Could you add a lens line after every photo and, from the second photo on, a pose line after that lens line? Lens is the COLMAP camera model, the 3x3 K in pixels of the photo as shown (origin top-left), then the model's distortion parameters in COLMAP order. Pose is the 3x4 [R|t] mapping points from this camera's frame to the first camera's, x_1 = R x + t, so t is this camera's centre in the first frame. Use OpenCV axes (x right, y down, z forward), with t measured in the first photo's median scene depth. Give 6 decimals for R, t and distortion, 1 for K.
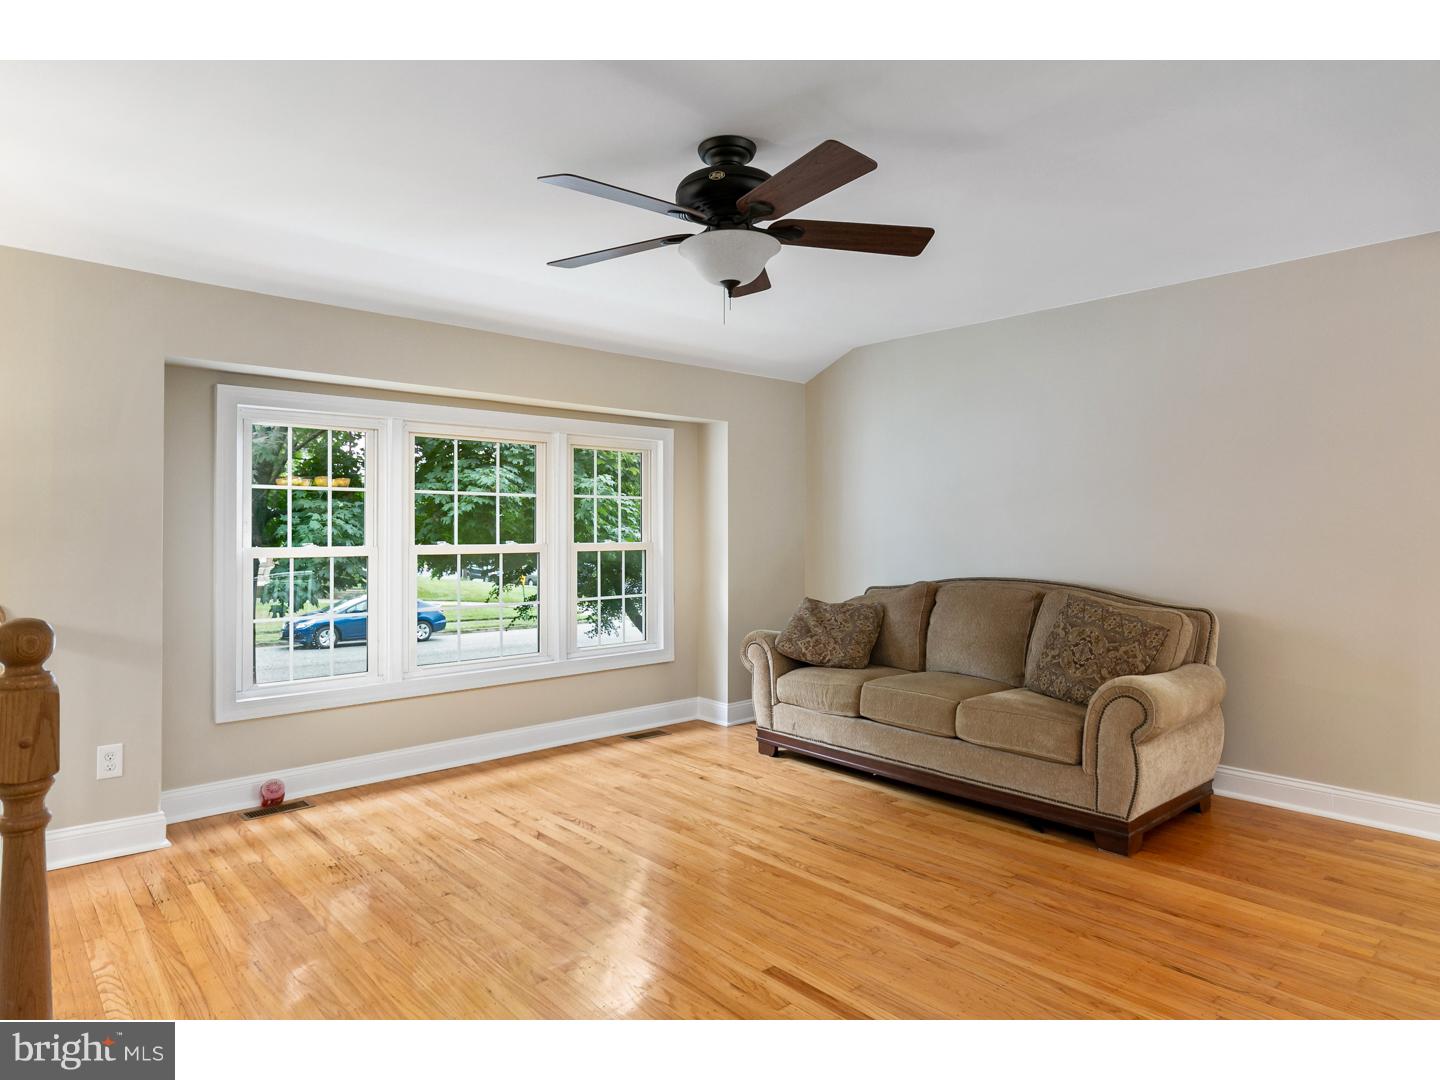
lens RADIAL K [[854.3, 0, 721.1], [0, 854.3, 520.1], [0, 0, 1]] dist [0.001502, 0.000001]
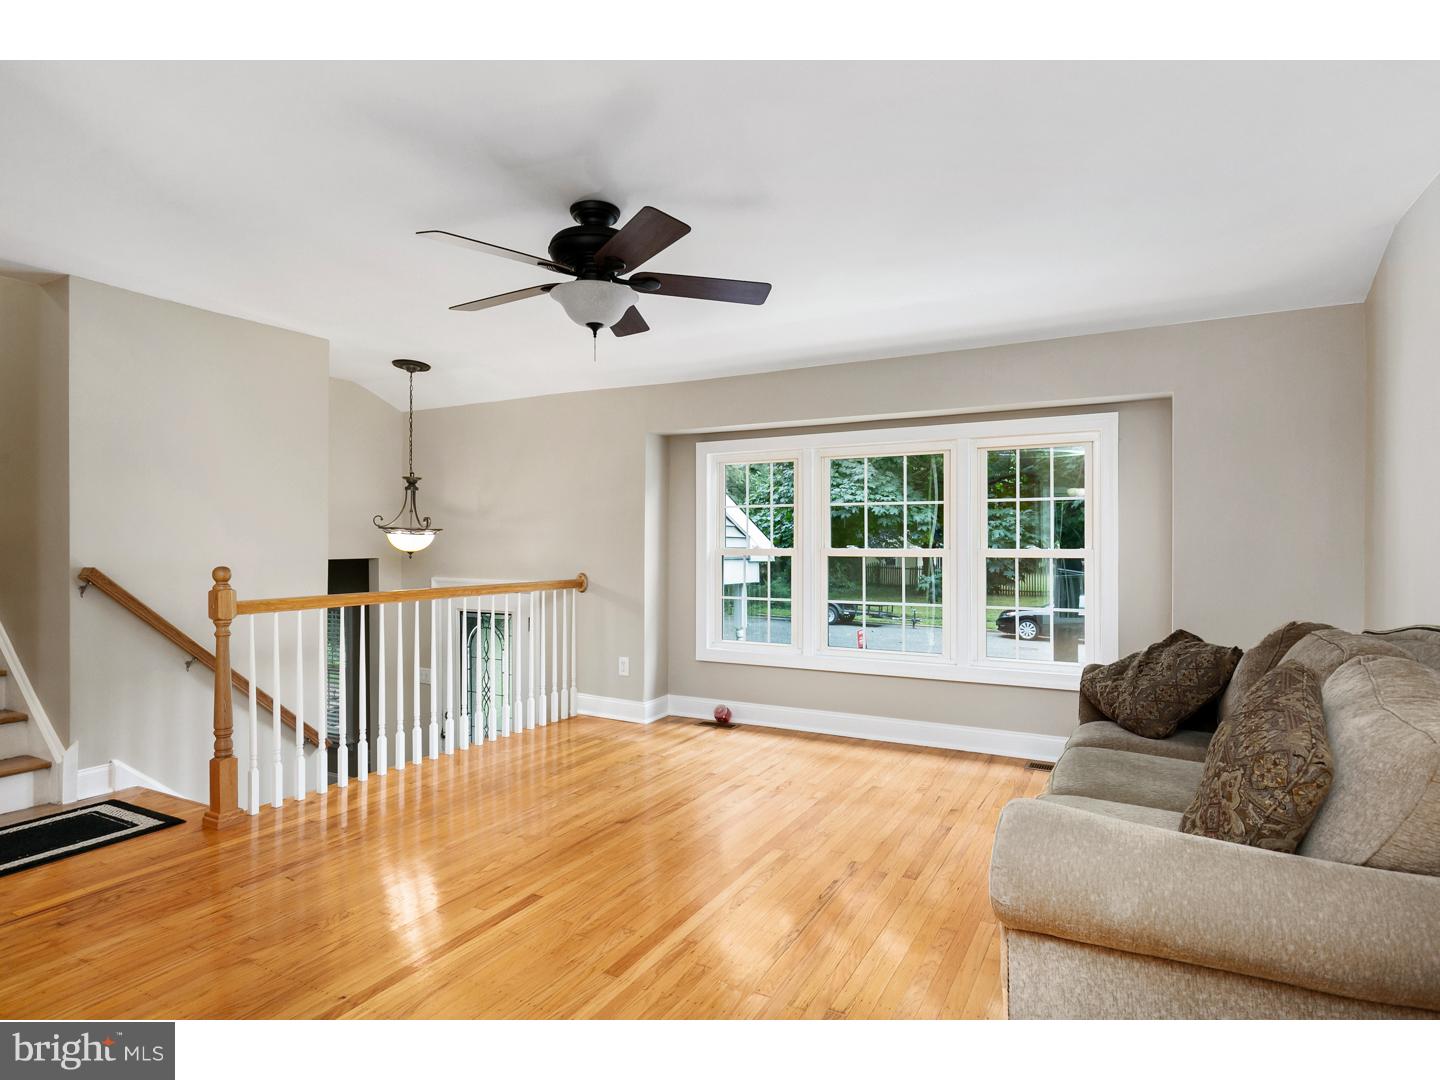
lens RADIAL K [[779.3, 0, 720.0], [0, 779.3, 540.0], [0, 0, 1]] dist [0.004289, -0.000108]
pose [[0.331599, 0.001153, -0.943420, 0.790560], [0.010944, 0.999927, 0.005069, 0.012259], [0.943357, -0.012006, 0.331562, 0.588962]]
